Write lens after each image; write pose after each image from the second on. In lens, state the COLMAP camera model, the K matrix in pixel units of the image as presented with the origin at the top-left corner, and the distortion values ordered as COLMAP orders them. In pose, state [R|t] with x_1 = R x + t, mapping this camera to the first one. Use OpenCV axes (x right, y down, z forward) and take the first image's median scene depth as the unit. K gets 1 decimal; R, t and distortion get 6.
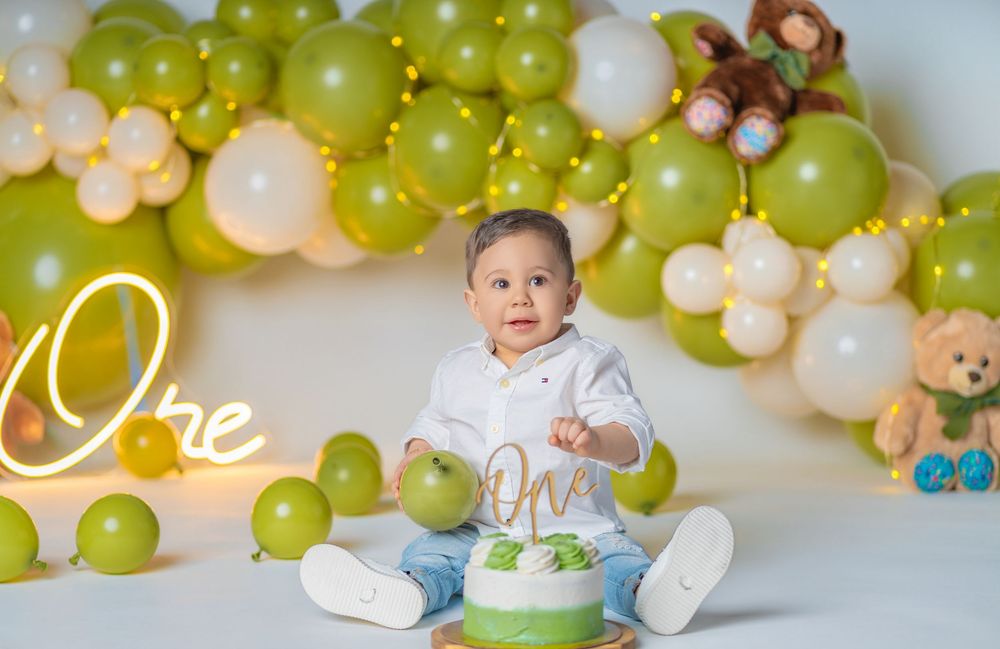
lens RADIAL K [[2508.3, 0, 500.0], [0, 2508.3, 324.5], [0, 0, 1]] dist [0.018261, 1.167293]
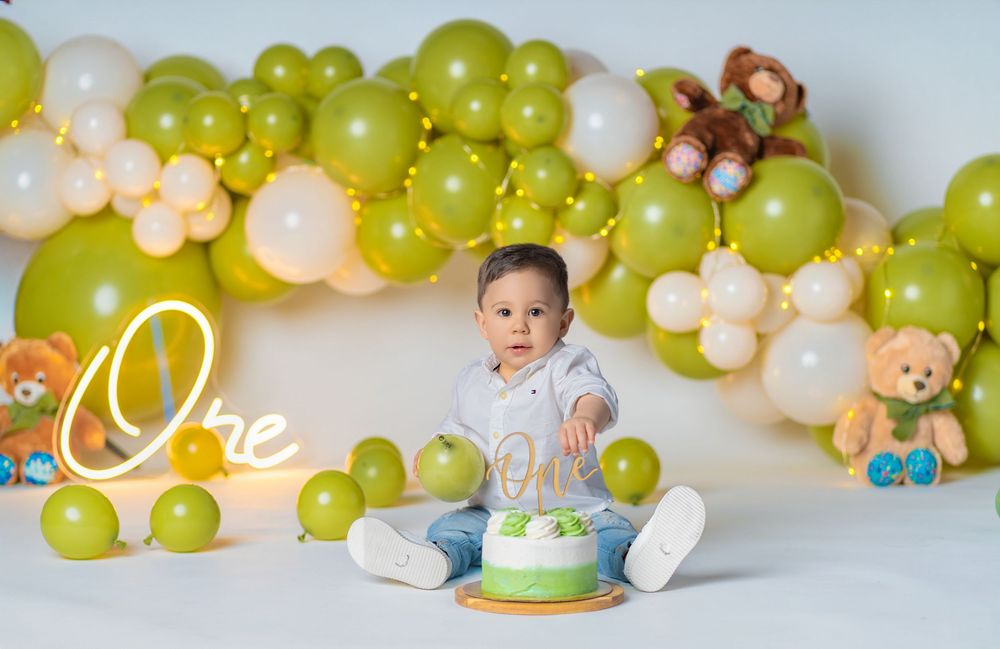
lens RADIAL K [[2508.3, 0, 500.0], [0, 2508.3, 324.5], [0, 0, 1]] dist [0.018261, 1.167293]
pose [[0.999977, -0.006266, 0.002491, -0.005496], [0.006304, 0.999862, -0.015393, 0.009356], [-0.002394, 0.015409, 0.999878, -0.146480]]
